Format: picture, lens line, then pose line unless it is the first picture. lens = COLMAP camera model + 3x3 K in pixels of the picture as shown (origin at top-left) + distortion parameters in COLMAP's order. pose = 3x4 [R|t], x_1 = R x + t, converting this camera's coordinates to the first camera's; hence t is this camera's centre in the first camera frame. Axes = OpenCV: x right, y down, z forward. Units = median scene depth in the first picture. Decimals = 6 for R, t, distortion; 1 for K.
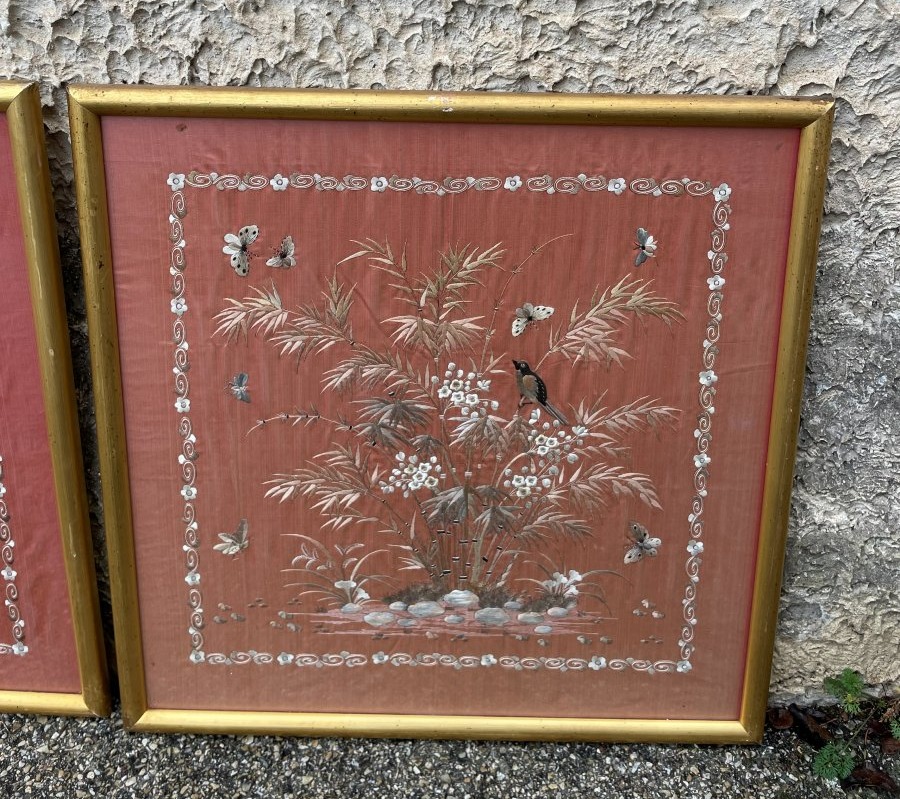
lens RADIAL K [[934.7, 0, 458.1], [0, 934.7, 204.3], [0, 0, 1]] dist [0.103272, -0.165644]
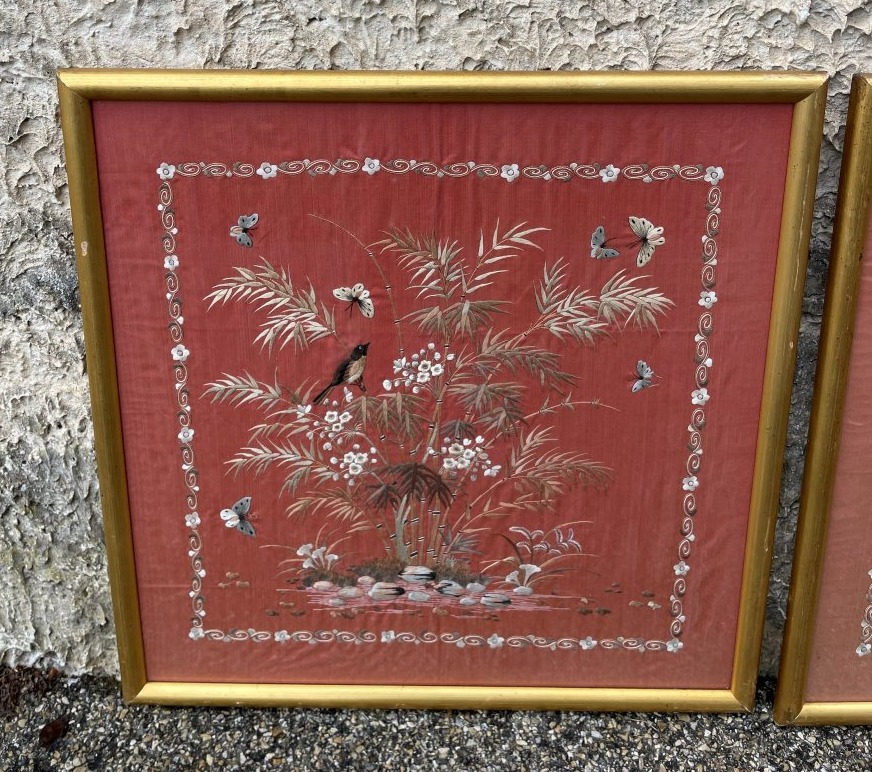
lens RADIAL K [[929.5, 0, 423.9], [0, 929.5, 179.0], [0, 0, 1]] dist [0.103959, -0.158940]
pose [[0.999982, -0.004403, 0.003956, -0.733650], [0.004396, 0.999989, 0.001886, -0.018379], [-0.003965, -0.001869, 0.999990, 0.018928]]
